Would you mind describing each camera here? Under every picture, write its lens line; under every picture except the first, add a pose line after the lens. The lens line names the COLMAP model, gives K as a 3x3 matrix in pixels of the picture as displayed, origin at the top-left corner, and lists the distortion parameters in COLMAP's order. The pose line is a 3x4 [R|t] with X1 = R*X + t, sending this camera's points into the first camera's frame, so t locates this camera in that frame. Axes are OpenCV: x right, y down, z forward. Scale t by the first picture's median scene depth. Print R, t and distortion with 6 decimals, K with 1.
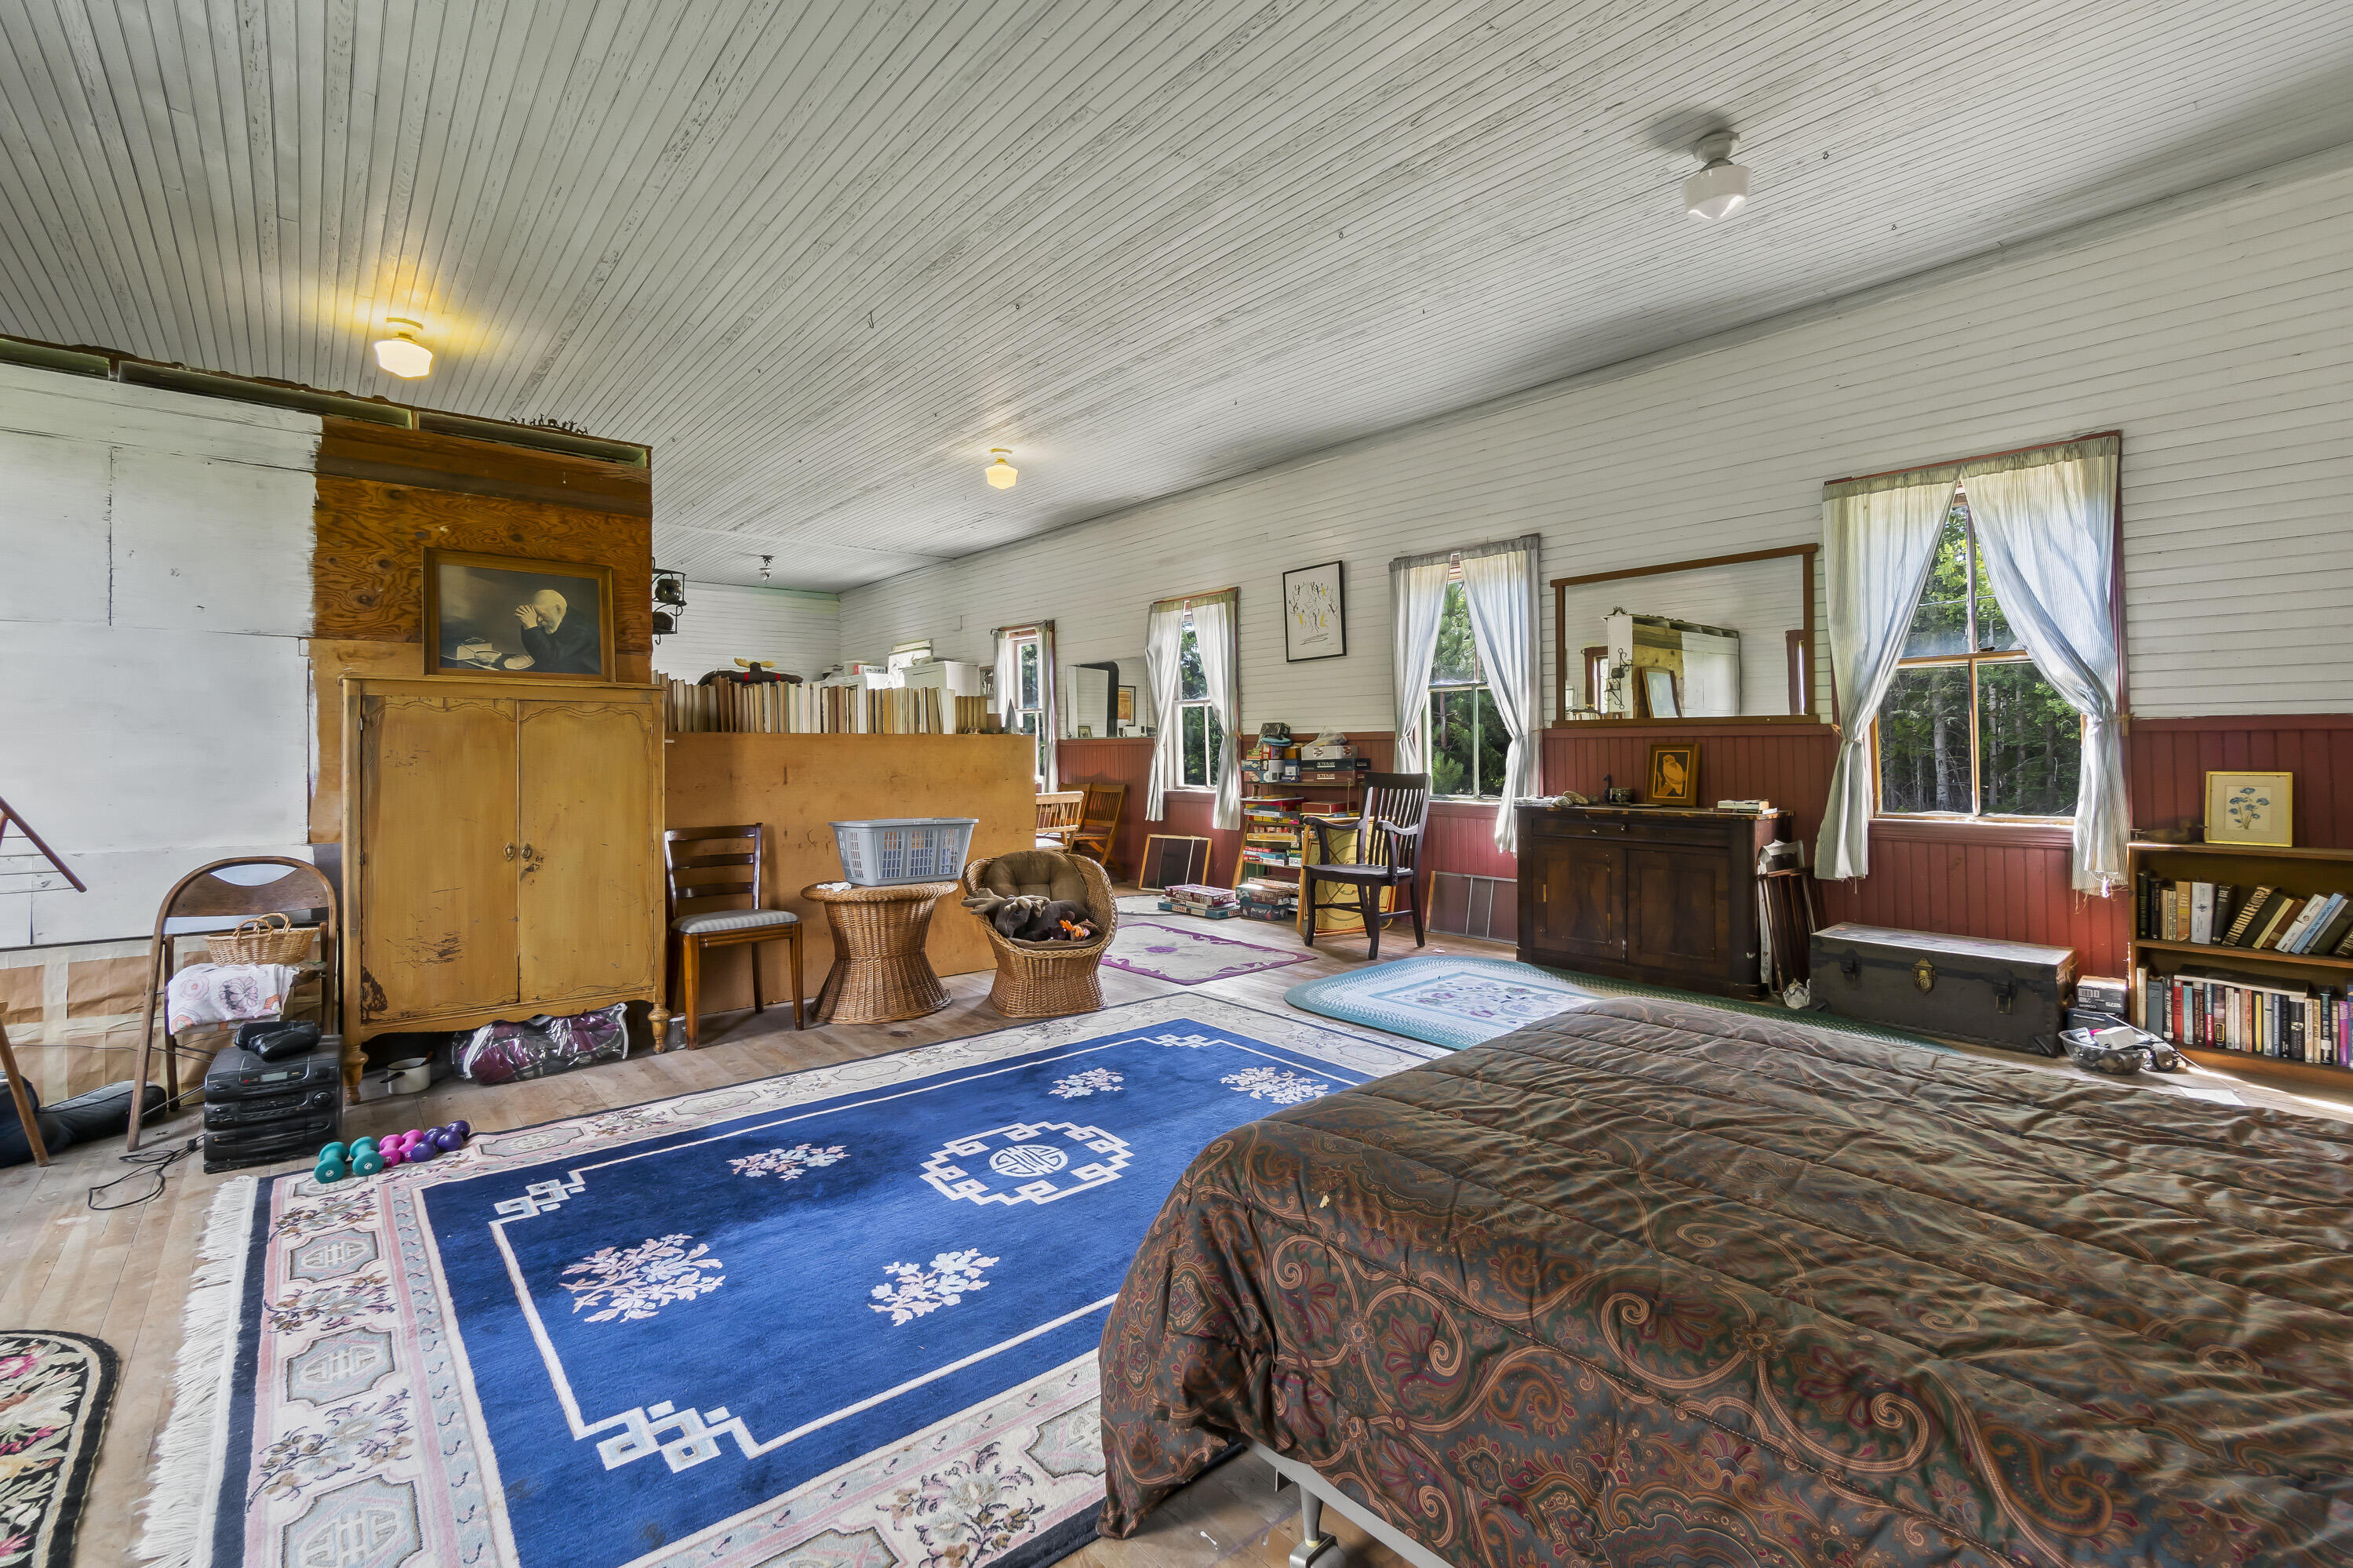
lens RADIAL K [[1026.2, 0, 1171.7], [0, 1026.2, 751.3], [0, 0, 1]] dist [0.001237, 0.000120]
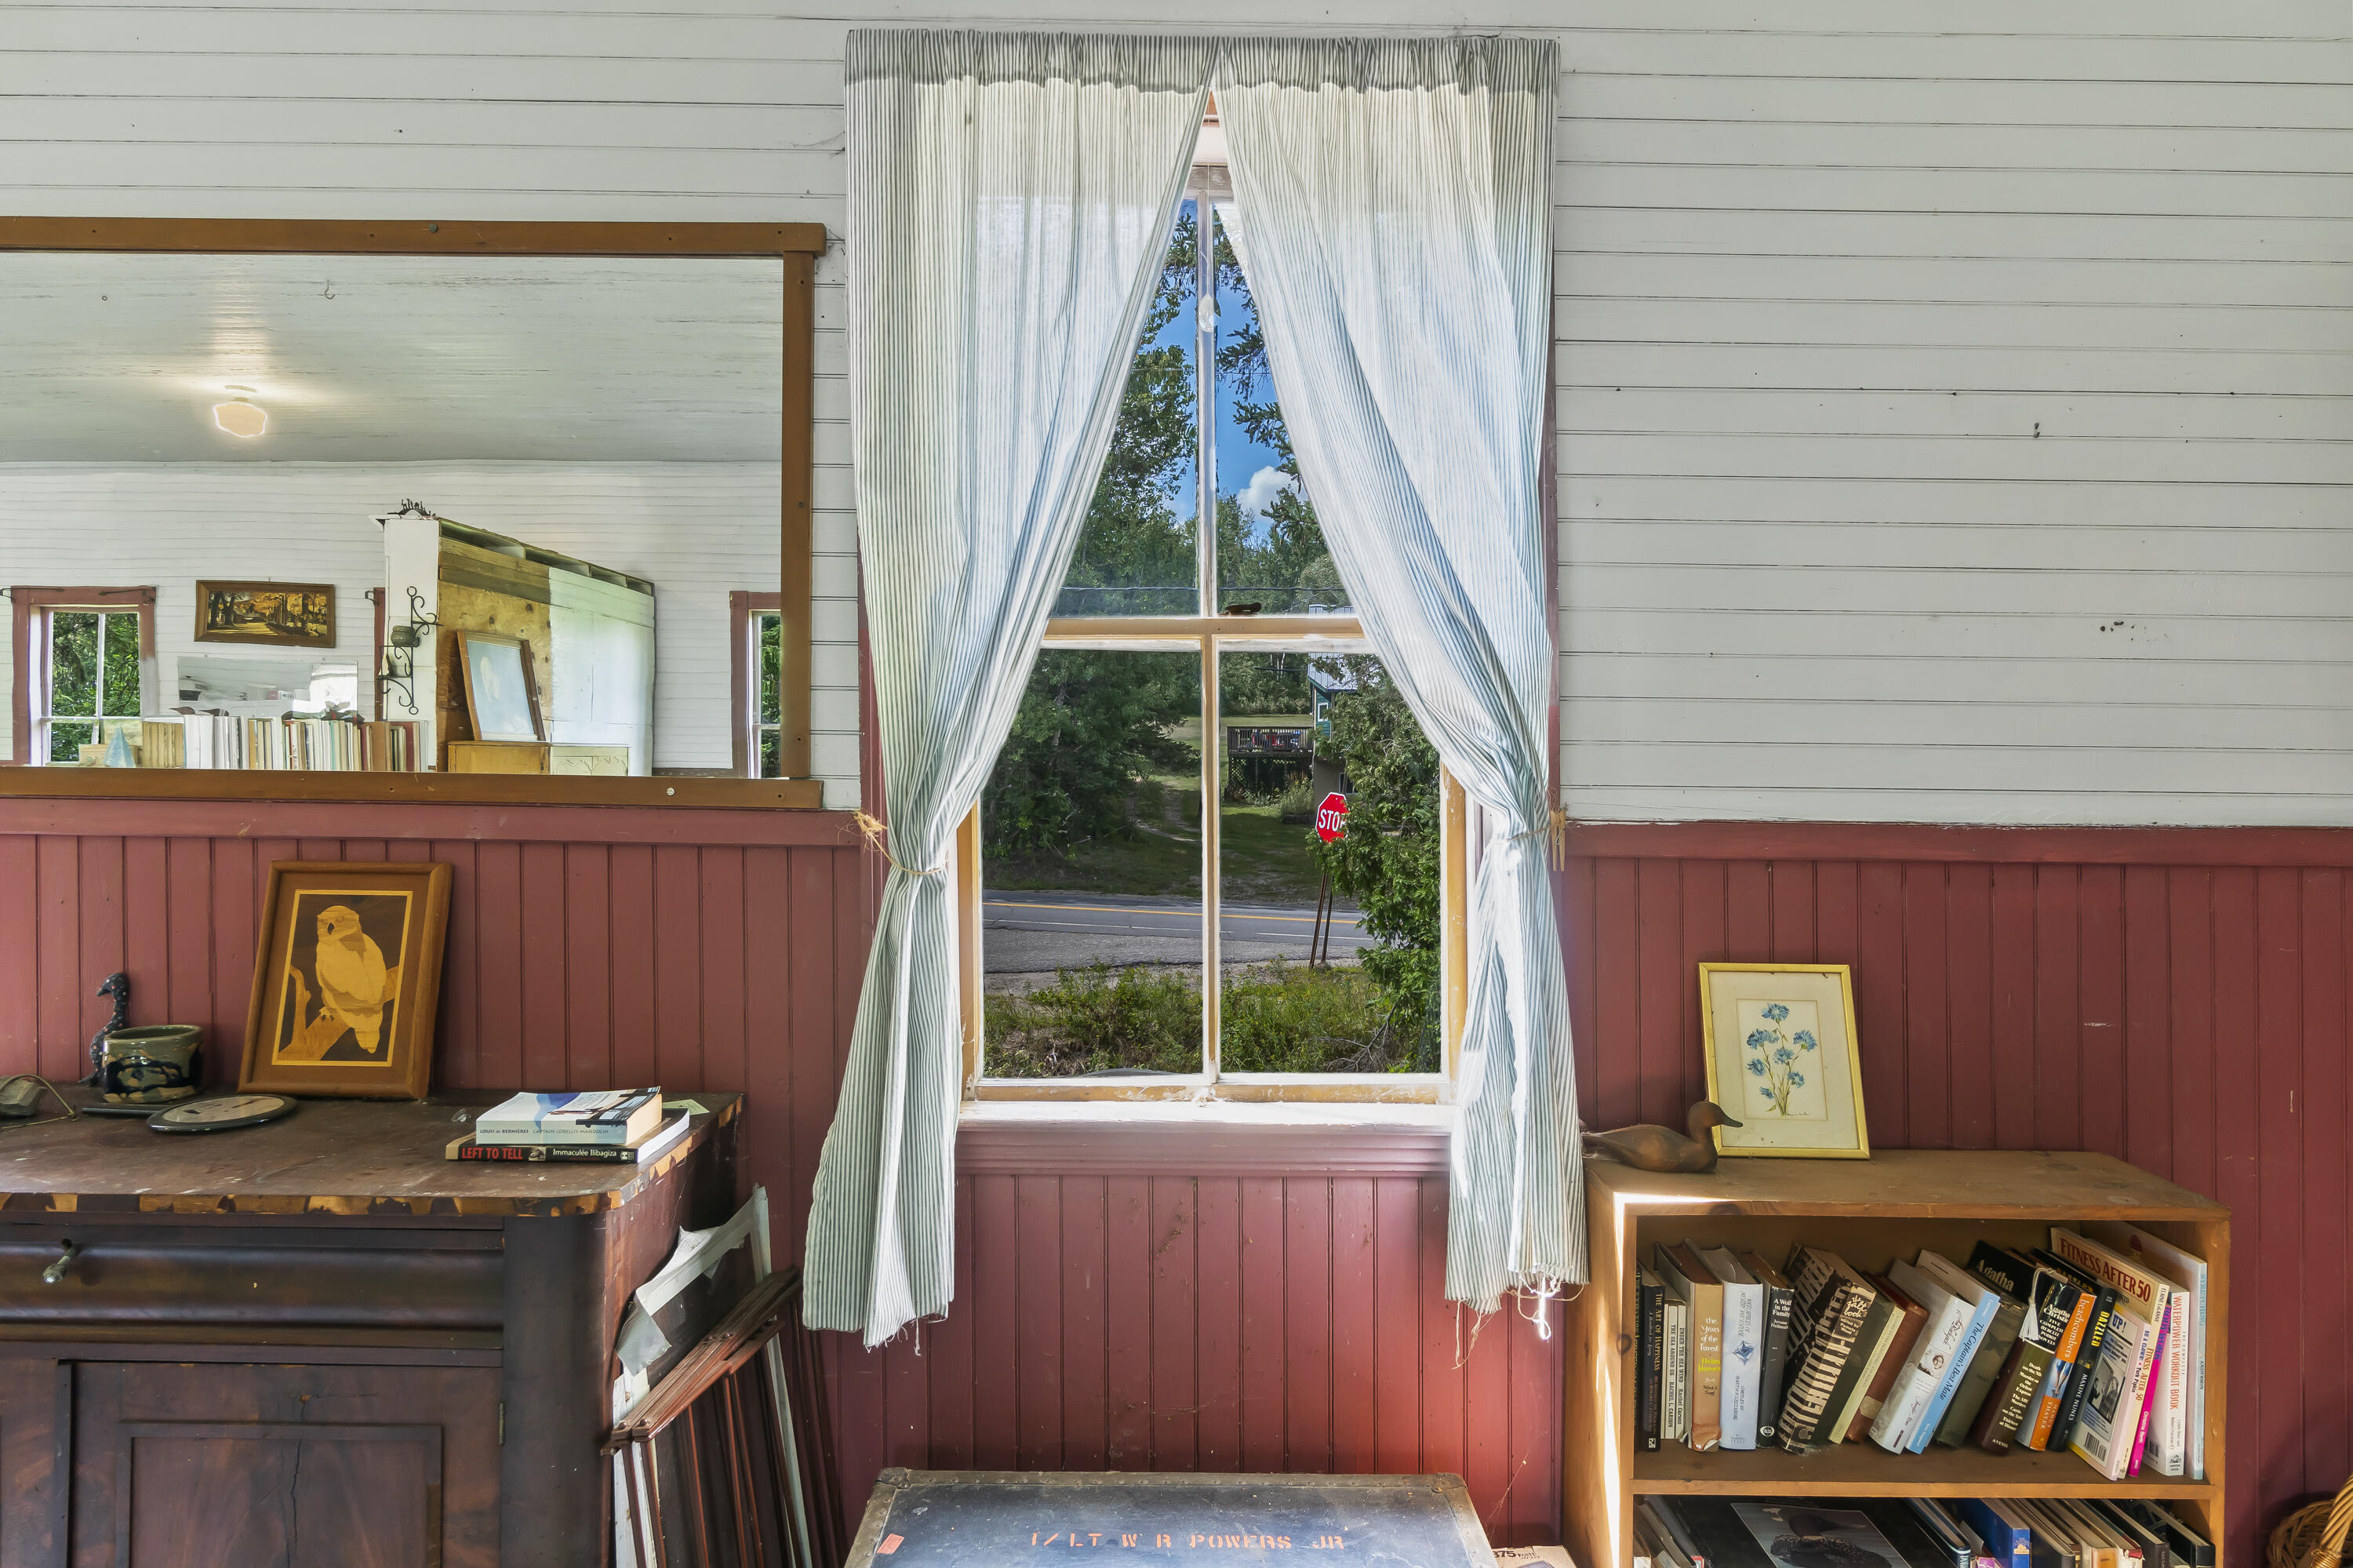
lens RADIAL K [[1289.7, 0, 1172.4], [0, 1289.7, 755.1], [0, 0, 1]] dist [-0.000193, 0.000068]
pose [[0.644449, 0.017232, 0.764453, 0.429382], [-0.014896, 0.999839, -0.009980, -0.043881], [-0.764502, -0.004955, 0.644602, 0.715849]]
